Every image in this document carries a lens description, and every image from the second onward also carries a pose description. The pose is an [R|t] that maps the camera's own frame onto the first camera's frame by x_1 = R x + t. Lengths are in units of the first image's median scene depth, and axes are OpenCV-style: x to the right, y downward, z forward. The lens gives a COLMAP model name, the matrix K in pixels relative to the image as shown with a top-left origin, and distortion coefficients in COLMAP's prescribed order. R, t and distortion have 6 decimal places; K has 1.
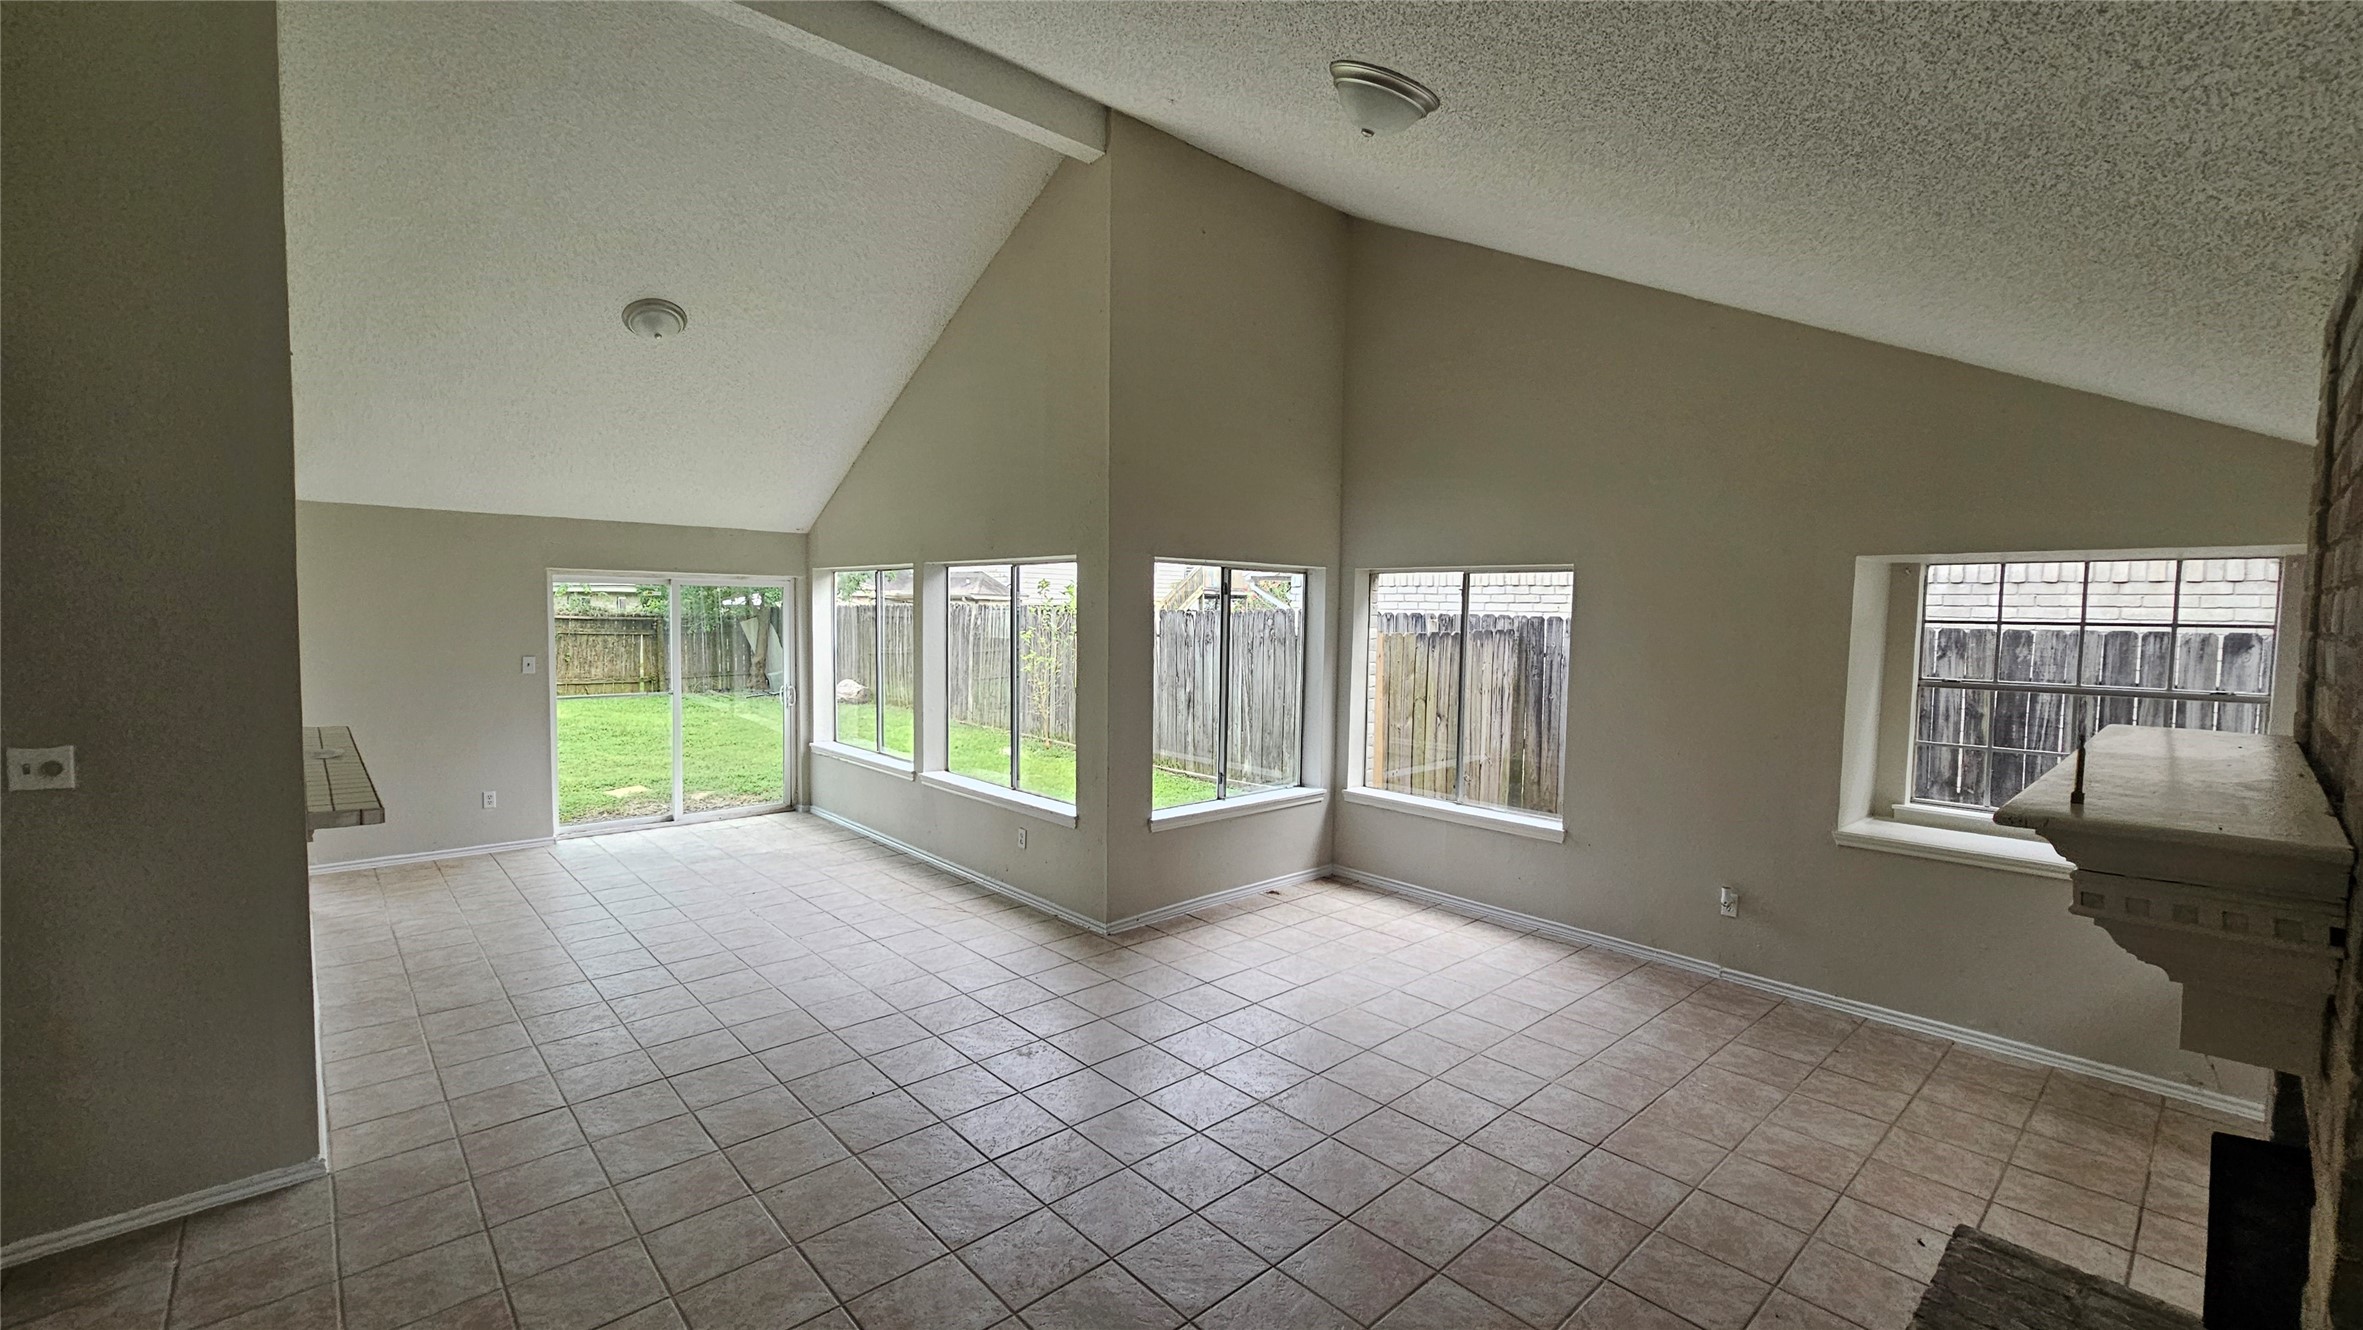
lens RADIAL K [[964.7, 0, 1181.5], [0, 964.7, 665.0], [0, 0, 1]] dist [-0.000206, -0.000123]
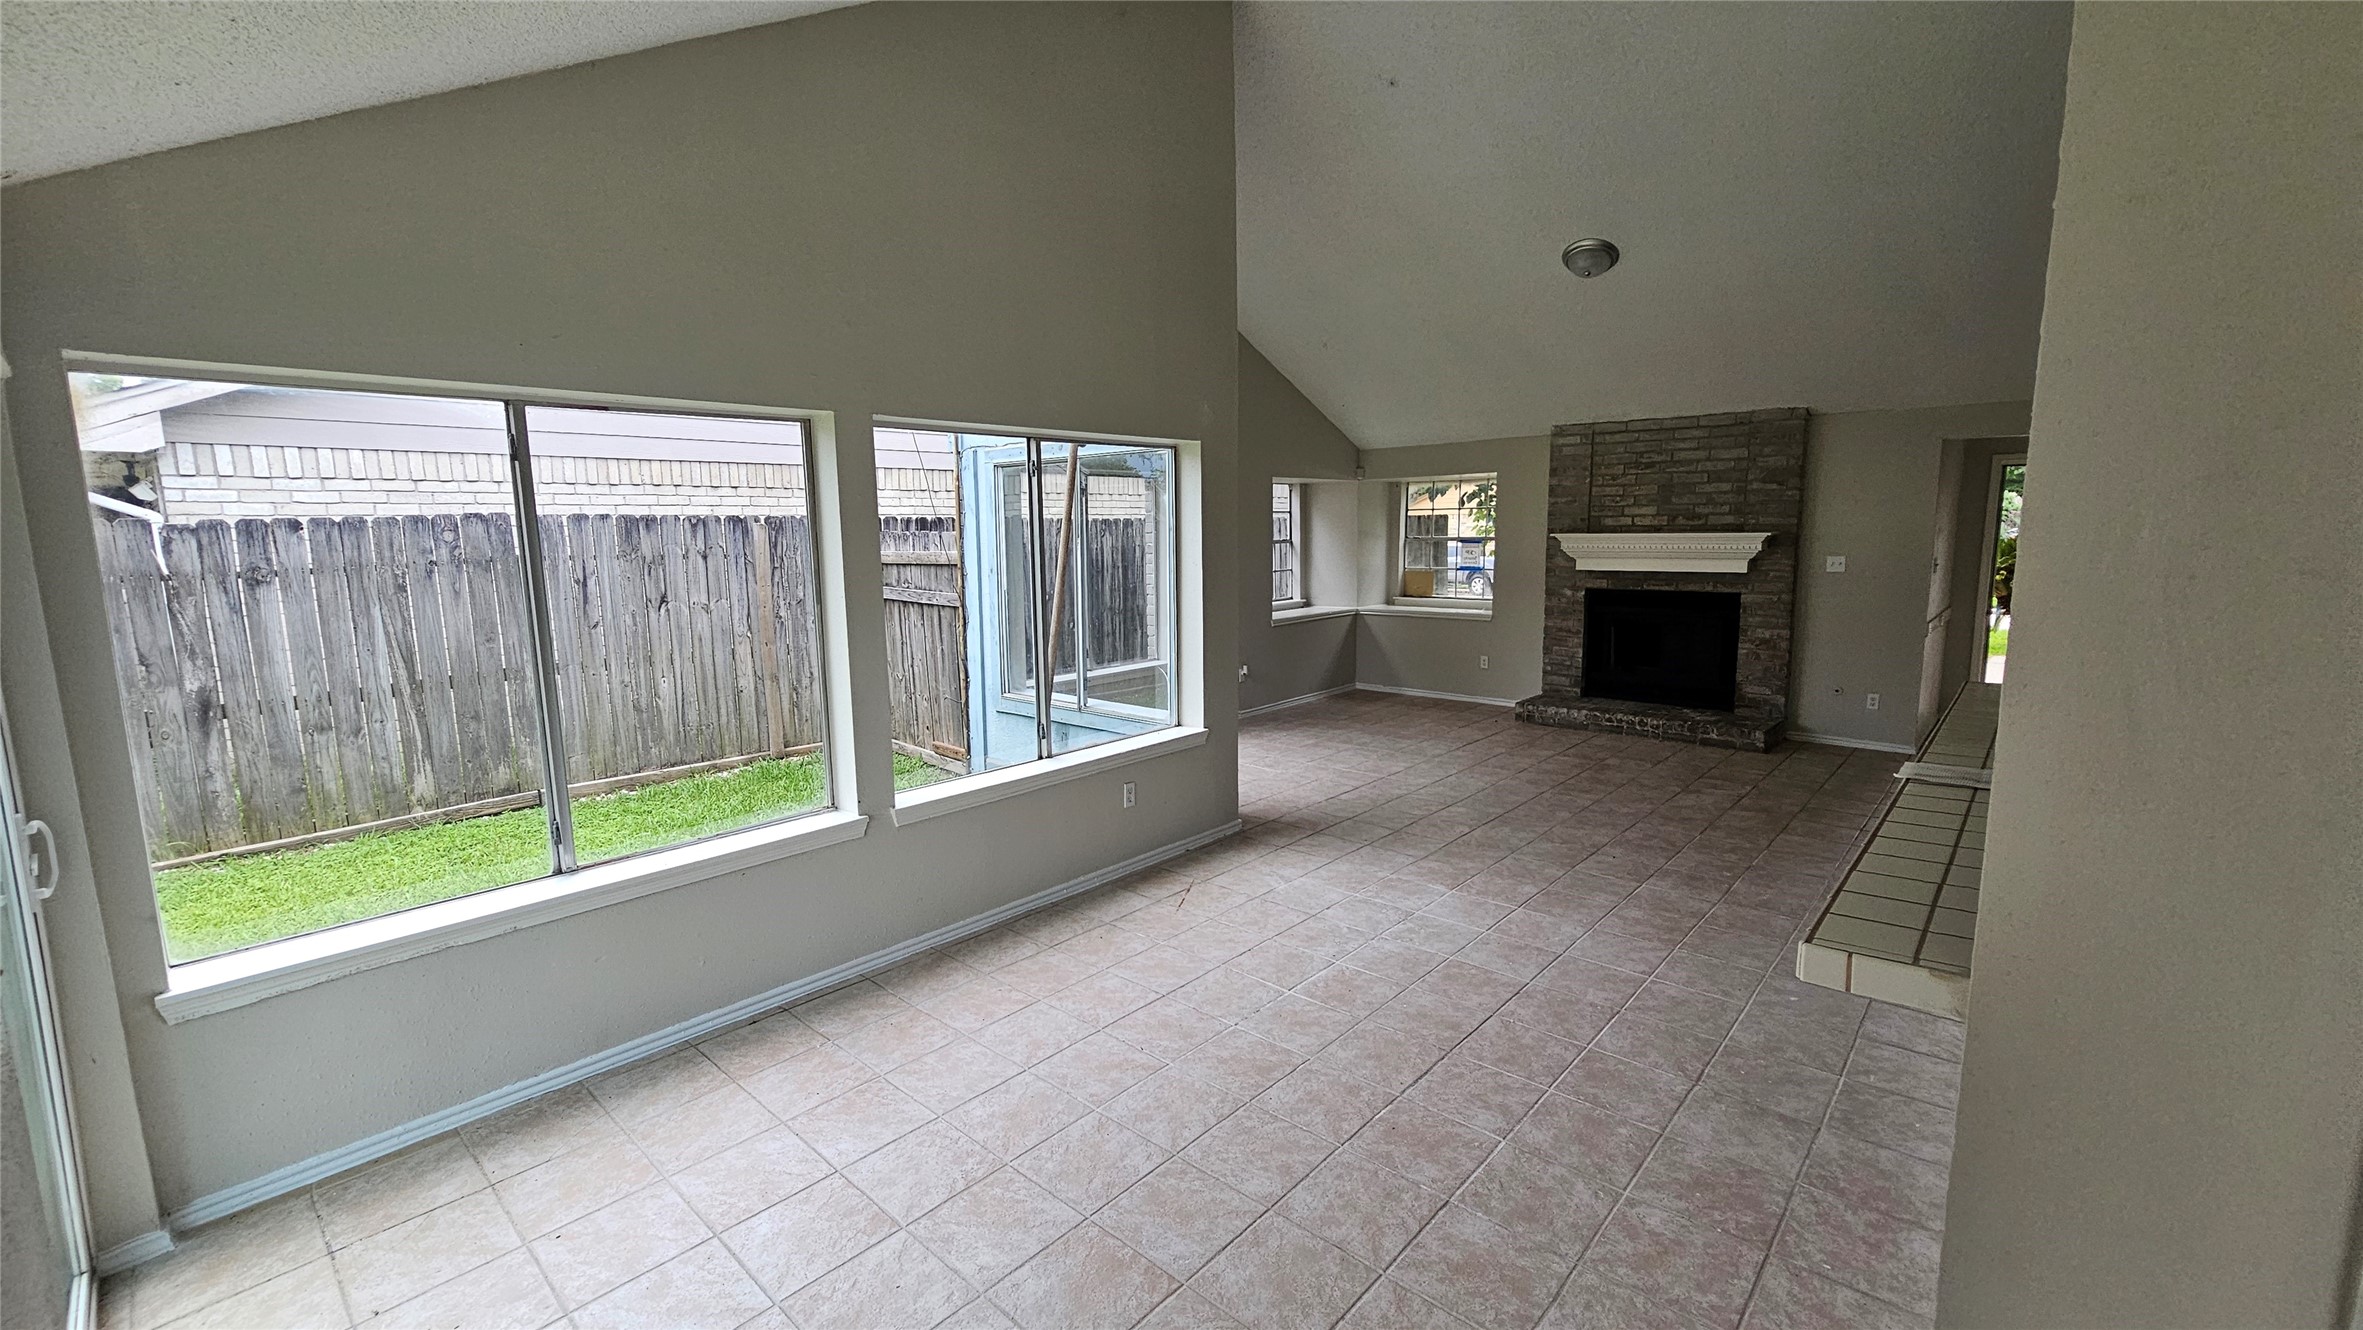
lens RADIAL K [[973.3, 0, 1179.9], [0, 973.3, 667.8], [0, 0, 1]] dist [0.005546, 0.000211]
pose [[-0.073573, -0.171499, 0.982433, -0.511066], [0.070459, 0.981747, 0.176656, -0.032814], [-0.994798, 0.082218, -0.060146, 0.546612]]
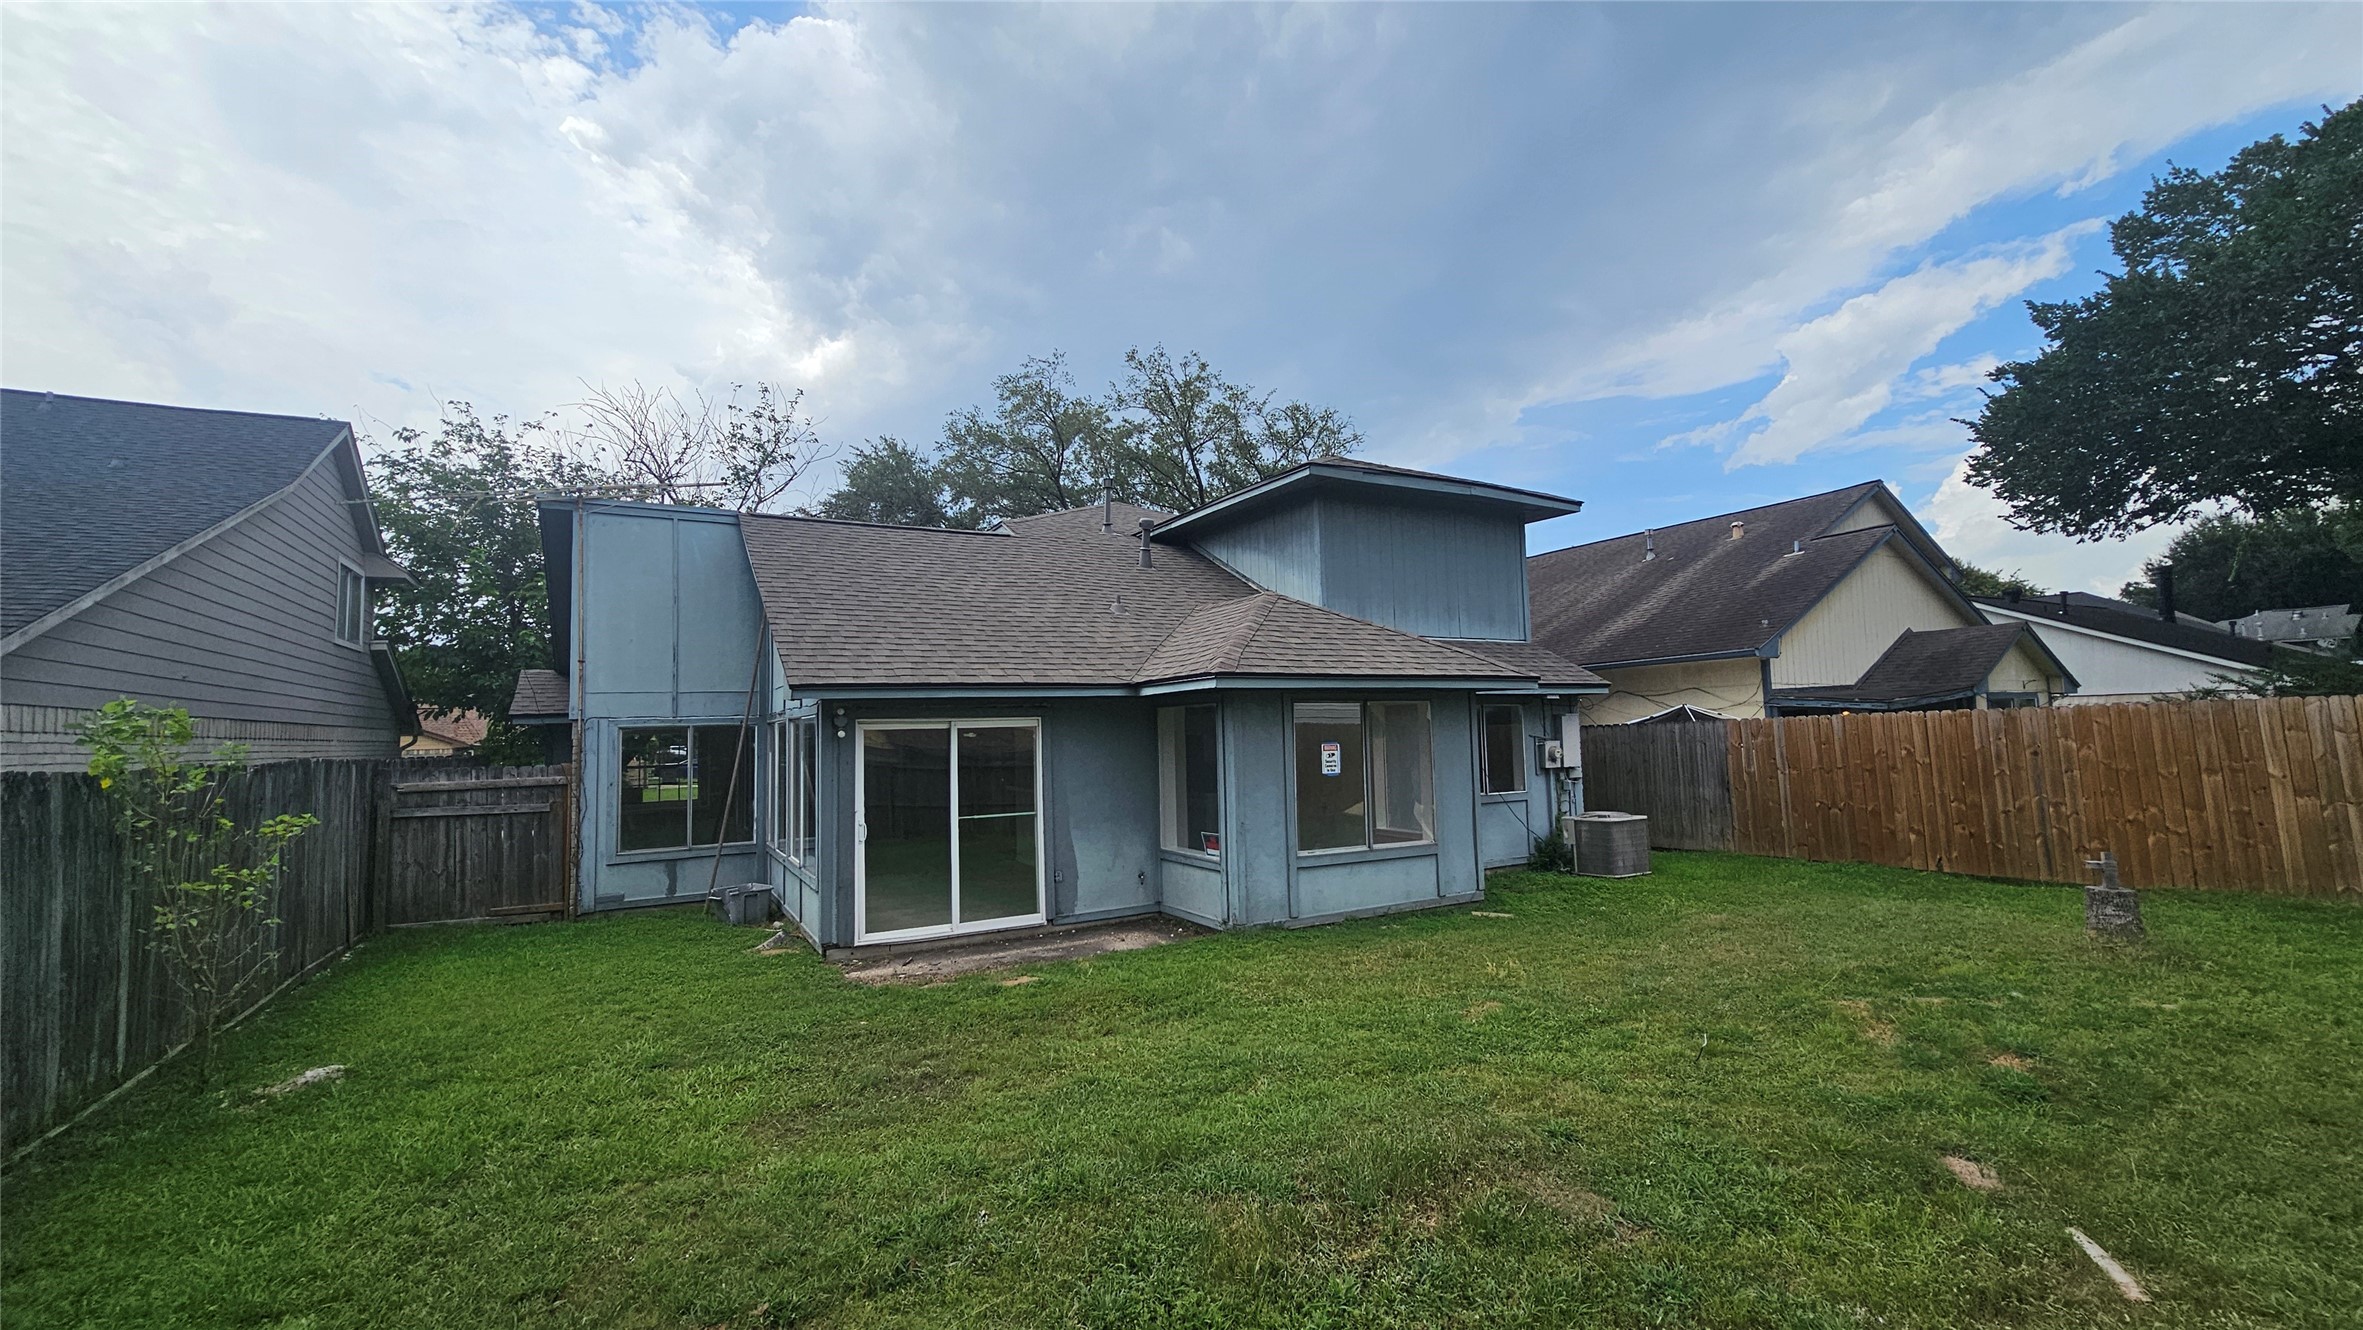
lens RADIAL K [[973.3, 0, 1179.9], [0, 973.3, 667.8], [0, 0, 1]] dist [0.005546, 0.000211]
pose [[-0.969566, 0.016889, 0.244246, -0.780269], [0.015571, 0.999852, -0.007329, -0.105461], [-0.244334, -0.003303, -0.969686, 1.504841]]
